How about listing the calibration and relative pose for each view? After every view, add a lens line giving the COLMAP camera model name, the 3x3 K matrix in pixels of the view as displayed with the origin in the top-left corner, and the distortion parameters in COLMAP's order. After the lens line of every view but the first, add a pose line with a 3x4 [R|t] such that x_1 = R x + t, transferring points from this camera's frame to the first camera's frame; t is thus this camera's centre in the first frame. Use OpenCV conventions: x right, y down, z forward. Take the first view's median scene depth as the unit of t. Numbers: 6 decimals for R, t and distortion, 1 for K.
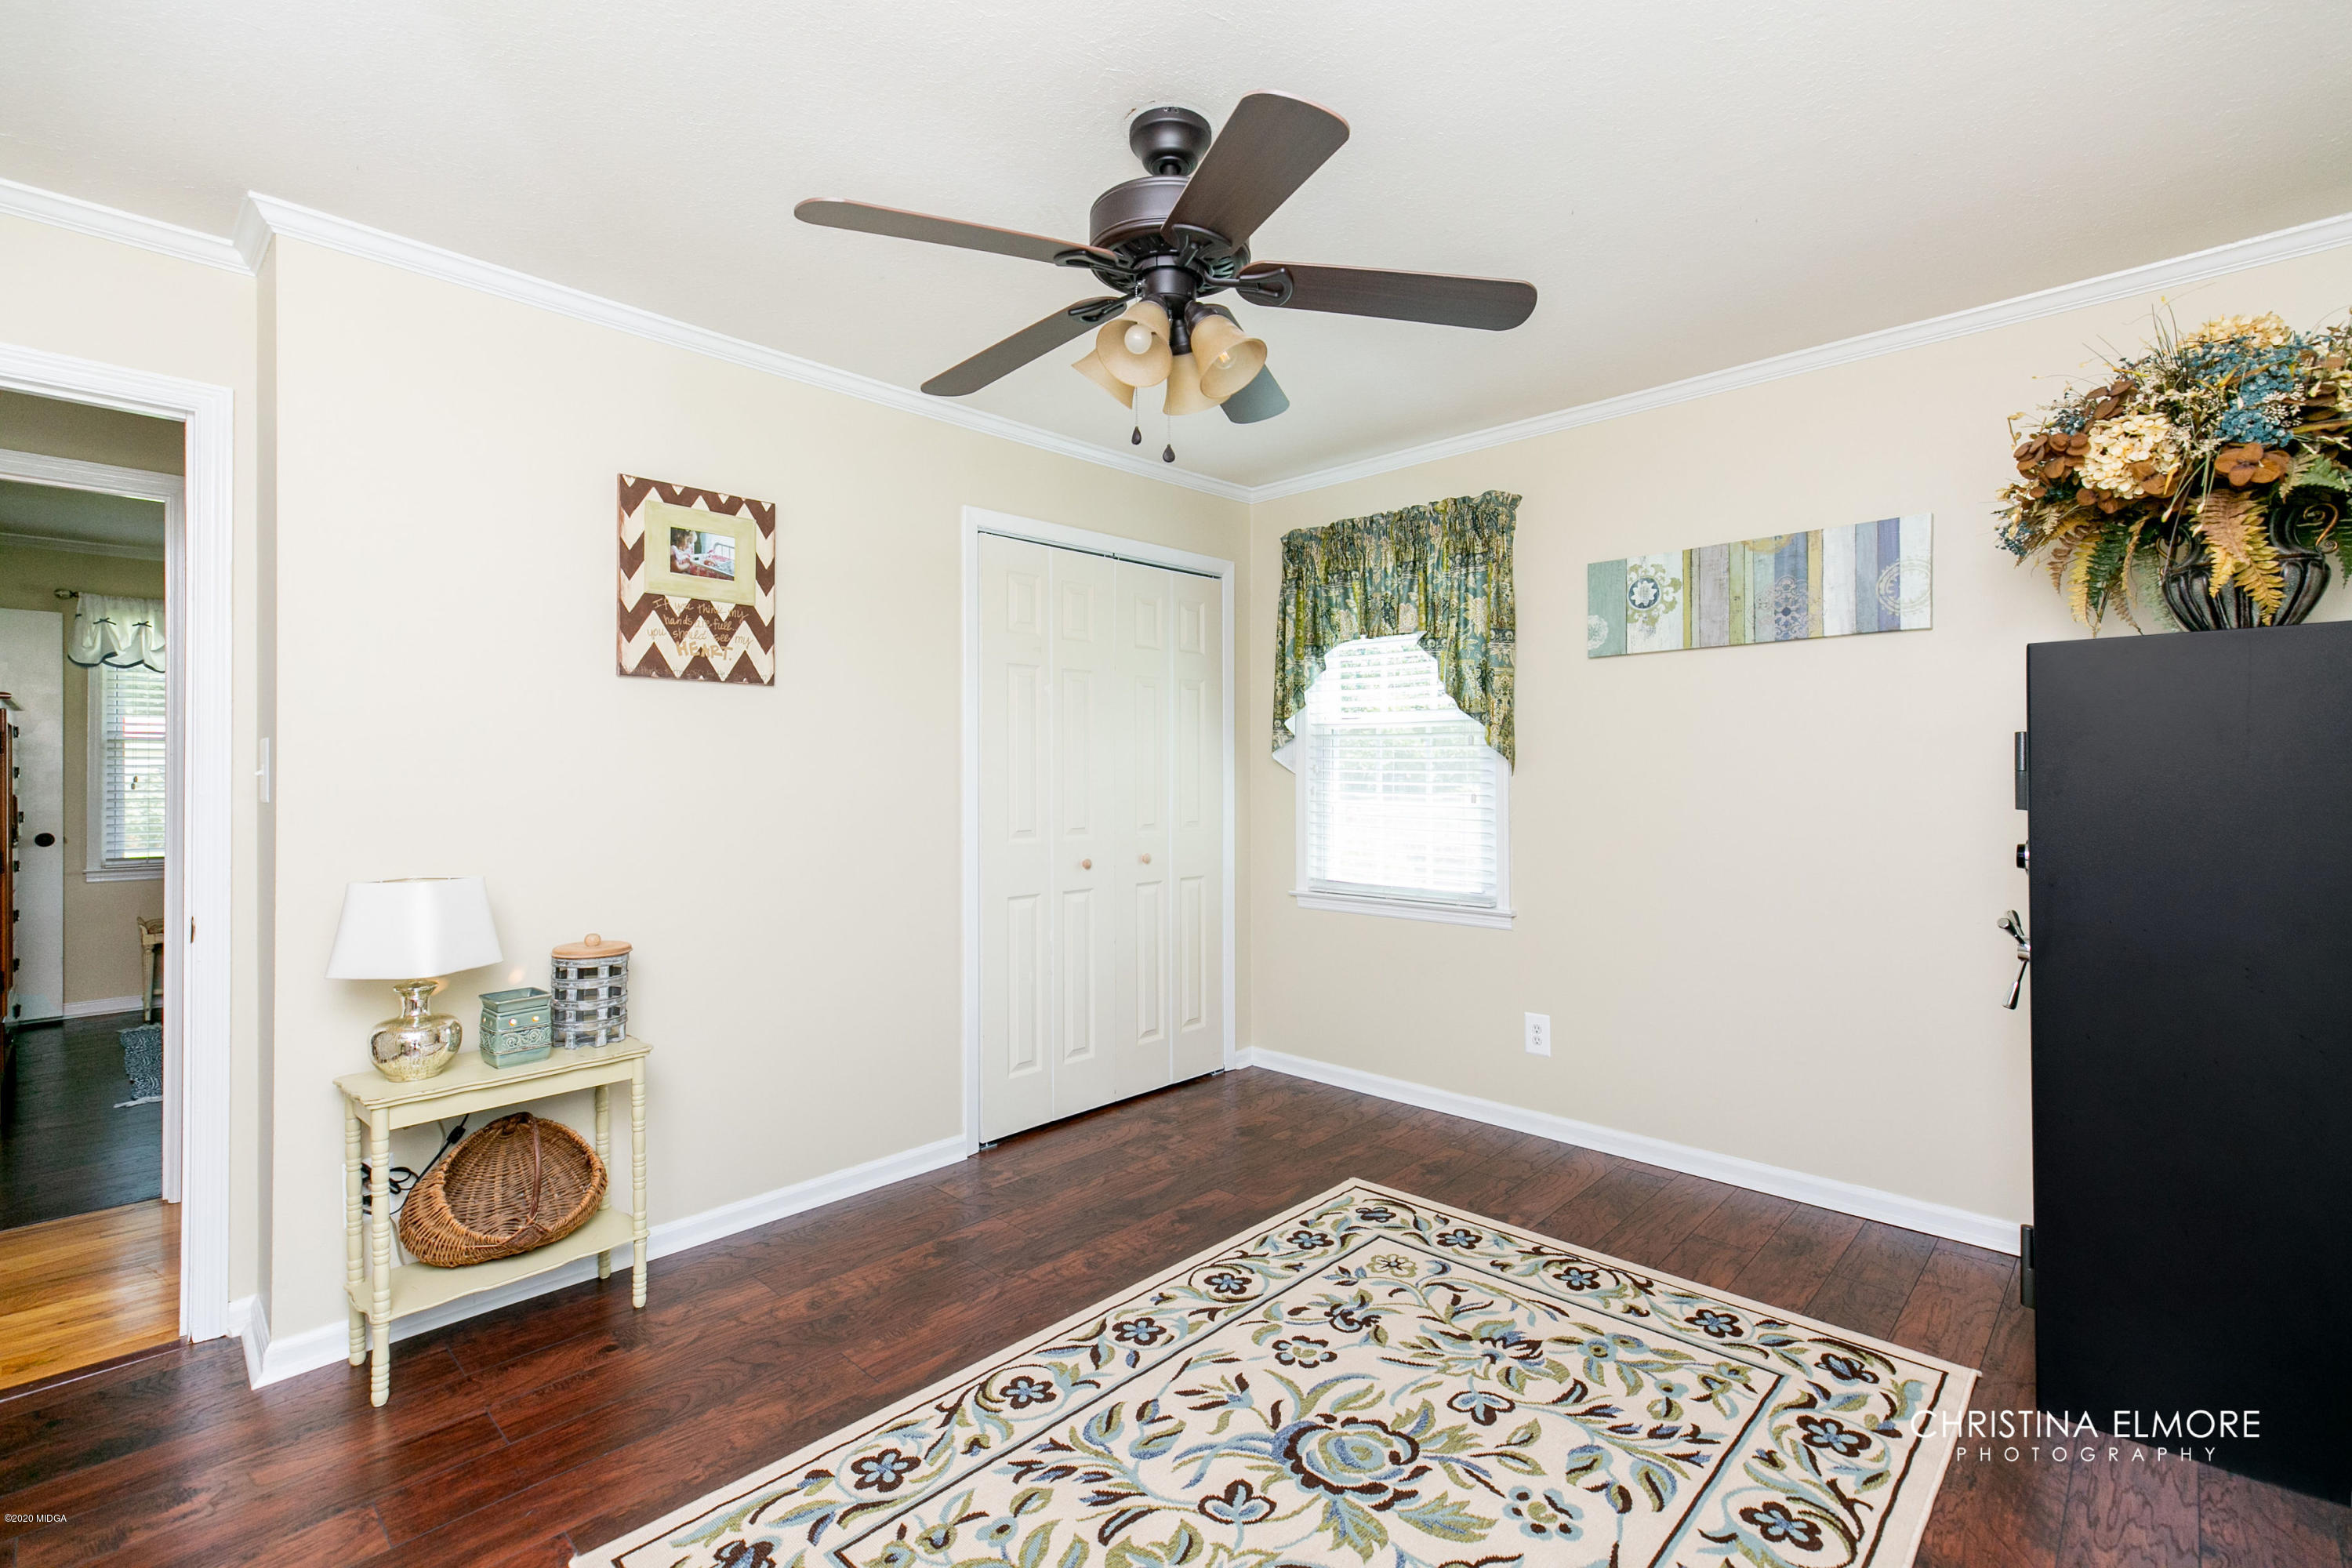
lens RADIAL K [[1048.7, 0, 1165.4], [0, 1048.7, 772.2], [0, 0, 1]] dist [0.000548, -0.000020]
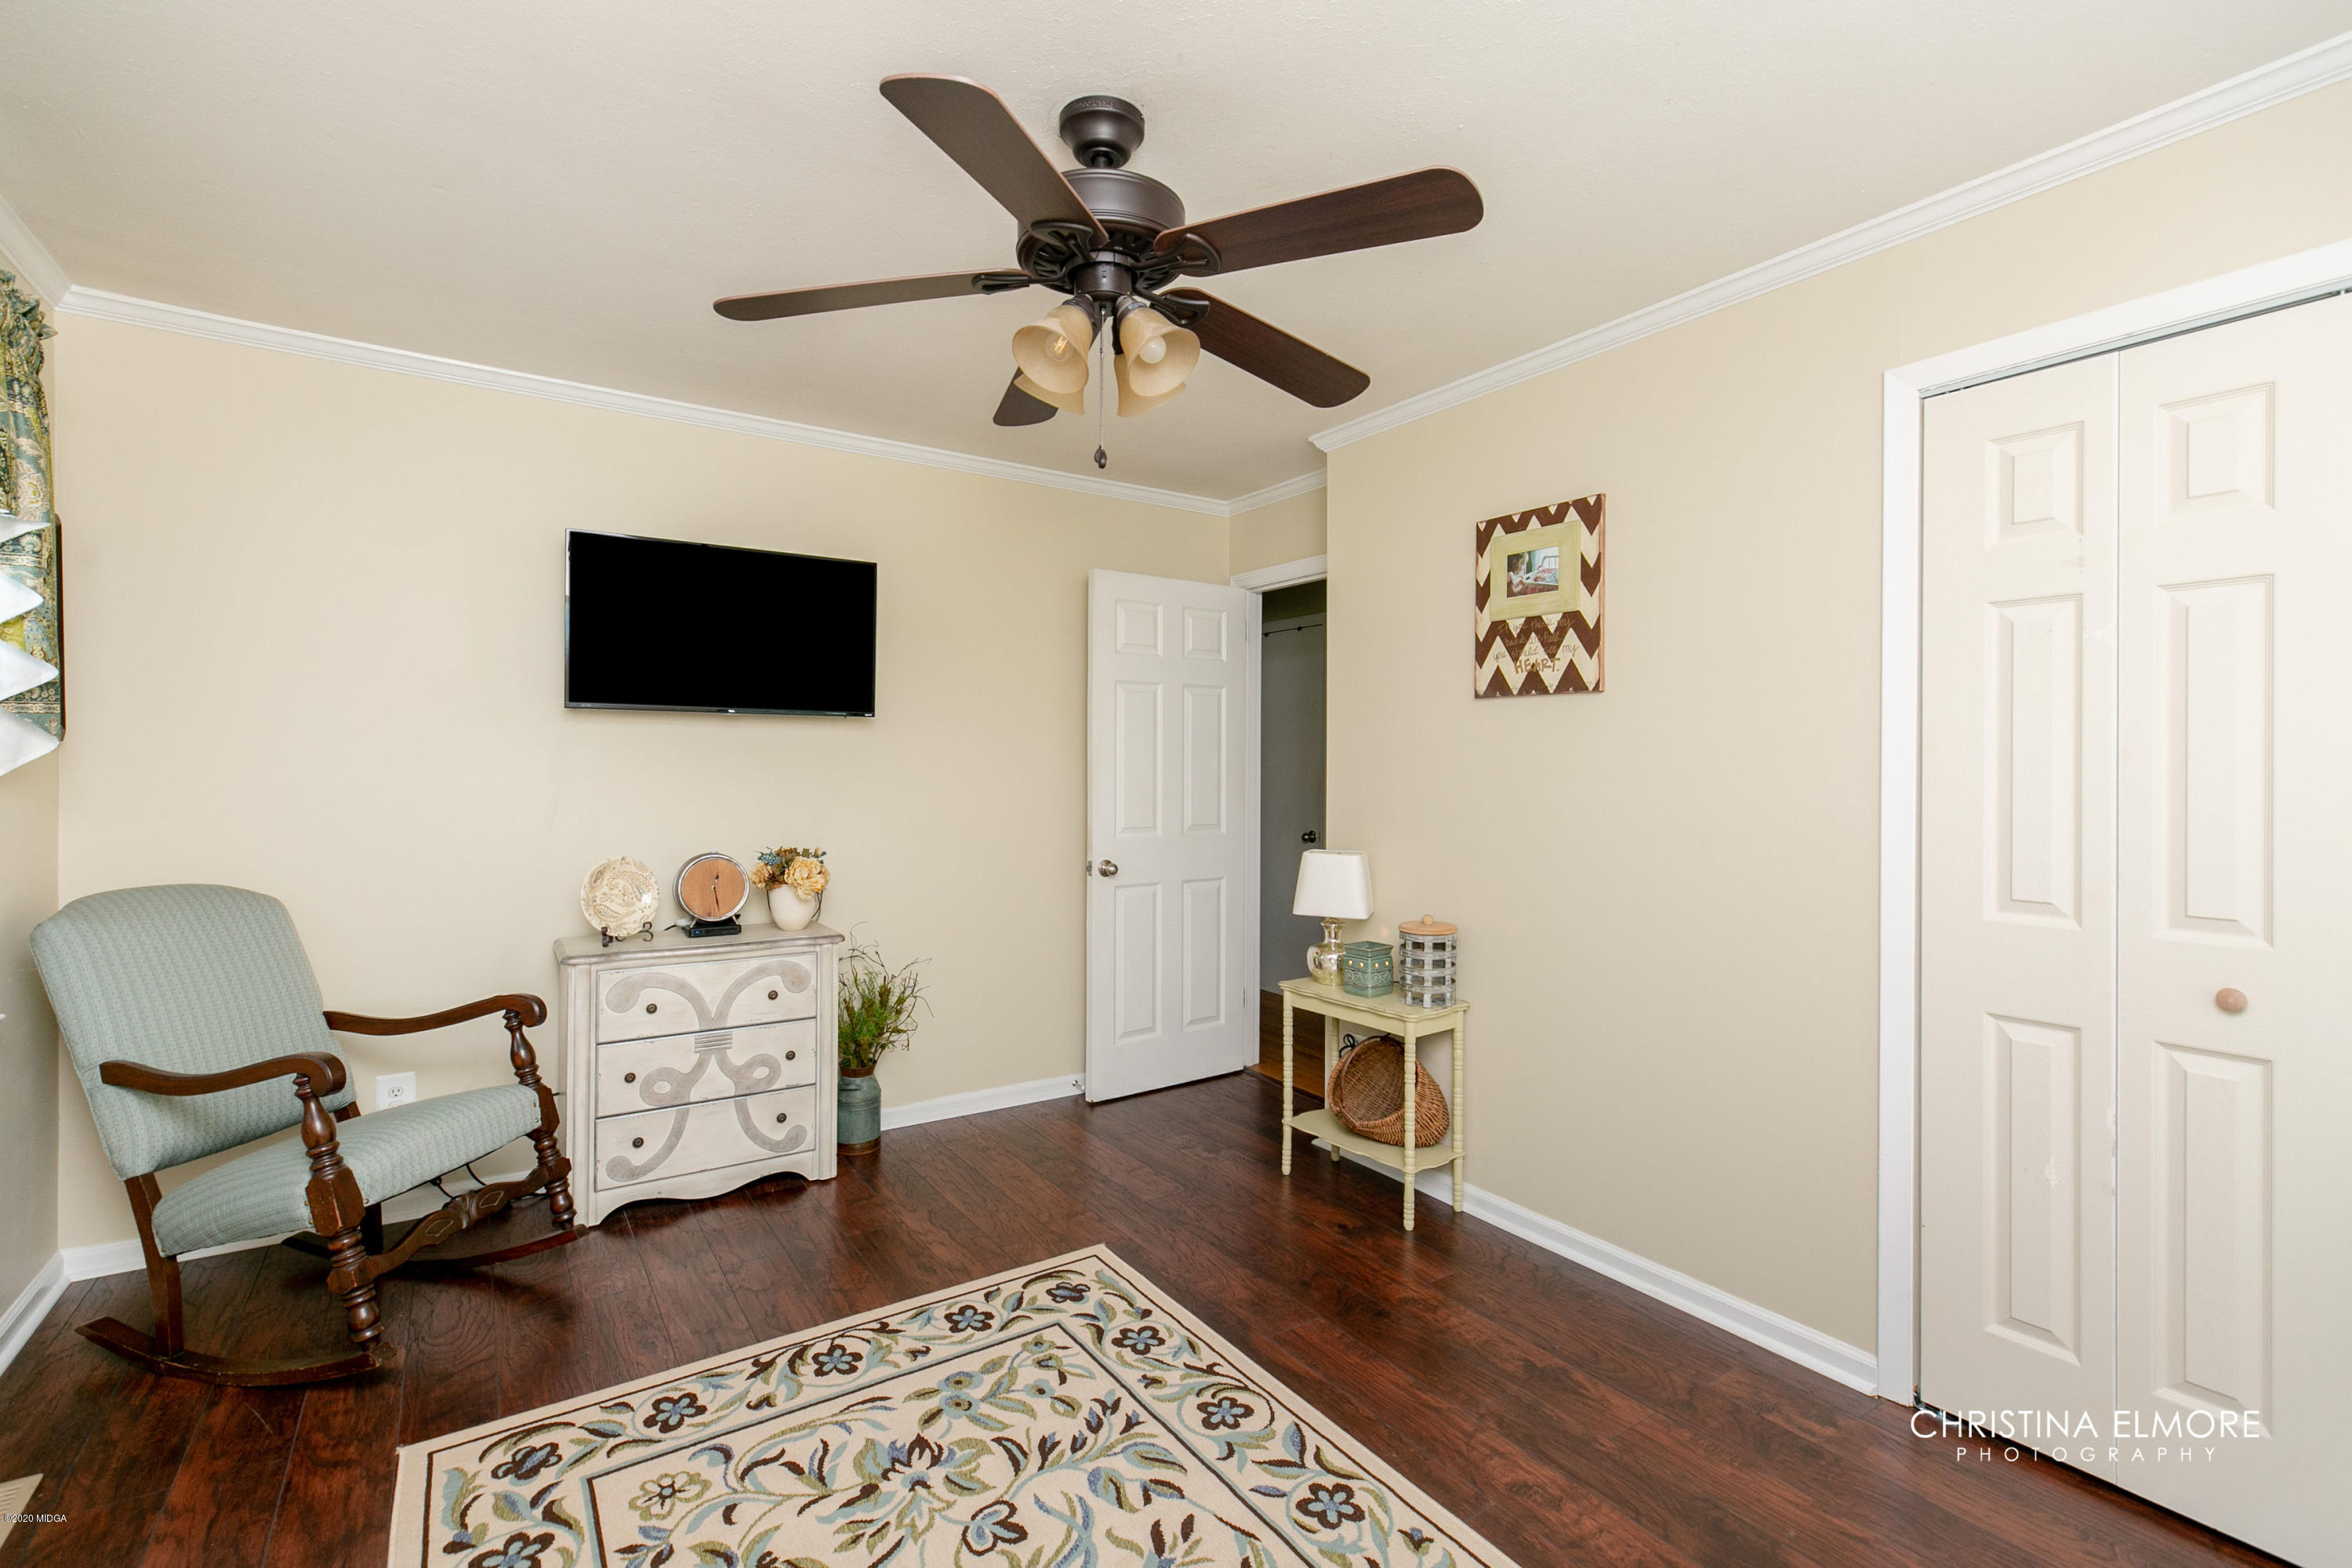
lens RADIAL K [[1048.7, 0, 1165.4], [0, 1048.7, 772.2], [0, 0, 1]] dist [0.000548, -0.000020]
pose [[-0.214156, 0.005983, -0.976781, 0.657096], [-0.004306, 0.999966, 0.007069, -0.018329], [0.976790, 0.005720, -0.214123, 0.895340]]
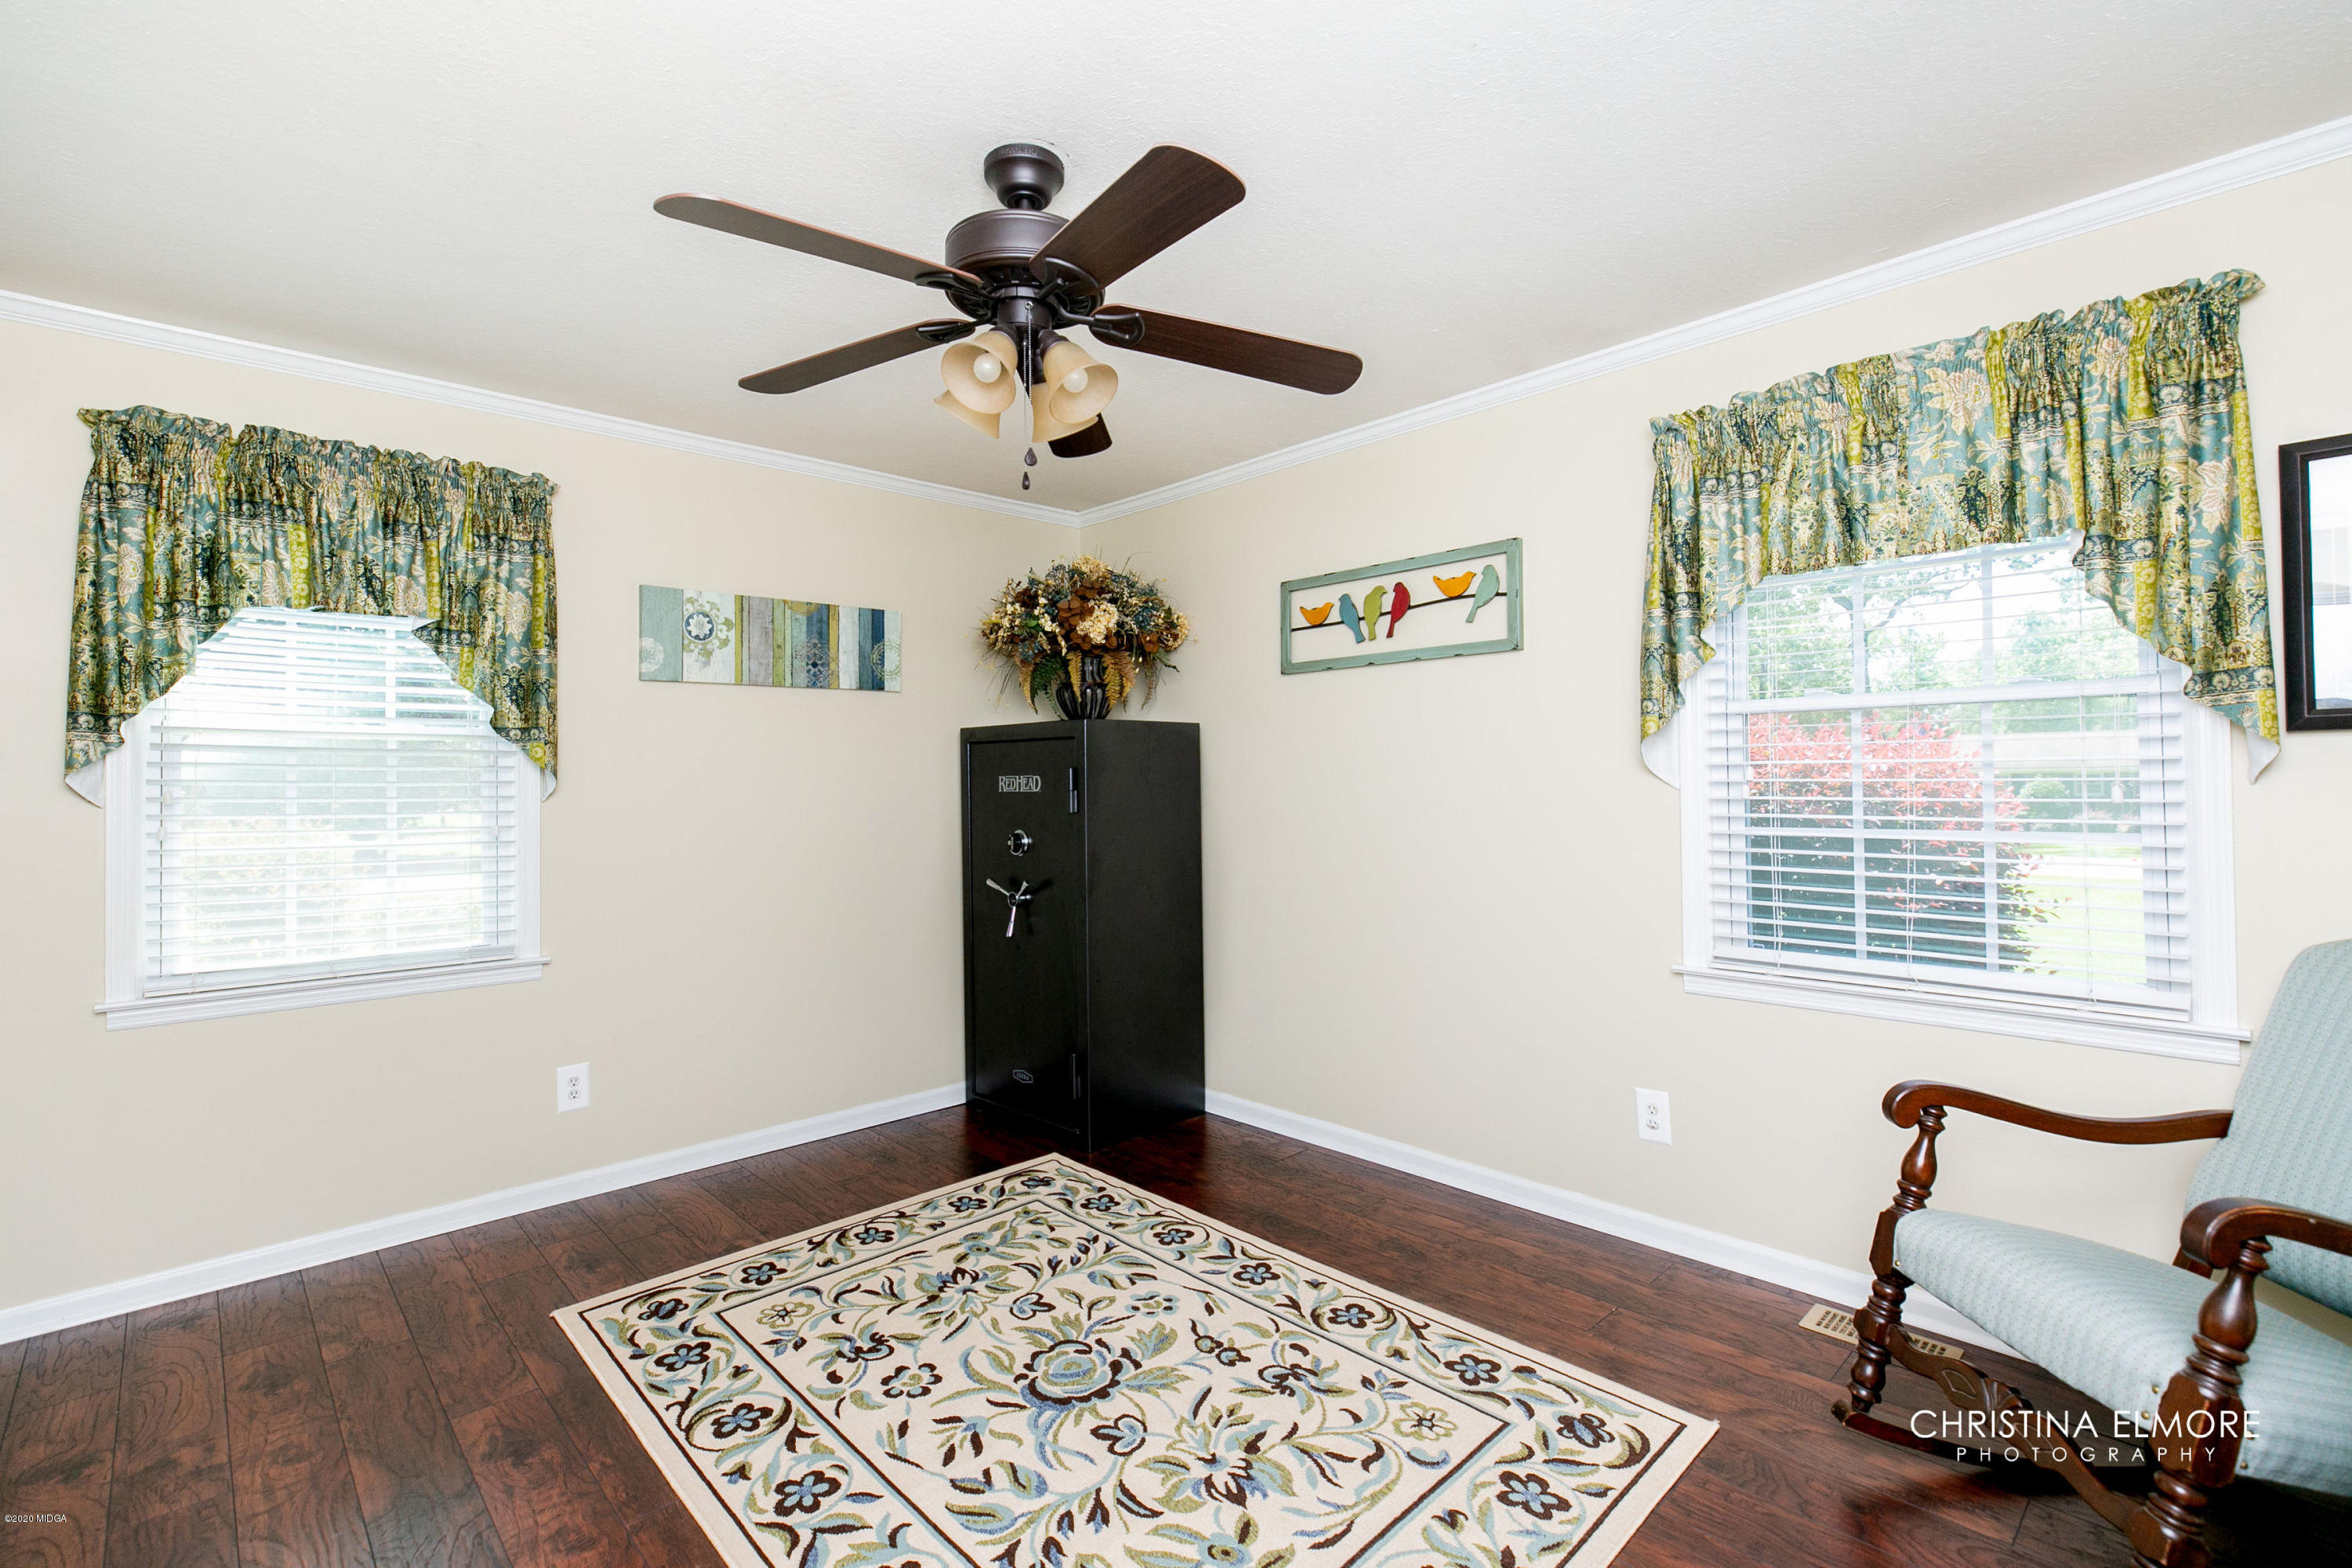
lens RADIAL K [[1068.0, 0, 1180.3], [0, 1068.0, 768.3], [0, 0, 1]] dist [0.002134, 0.000064]
pose [[0.038209, 0.014611, 0.999163, -0.723670], [0.010954, 0.999827, -0.015039, -0.007339], [-0.999210, 0.011520, 0.038042, 0.577730]]
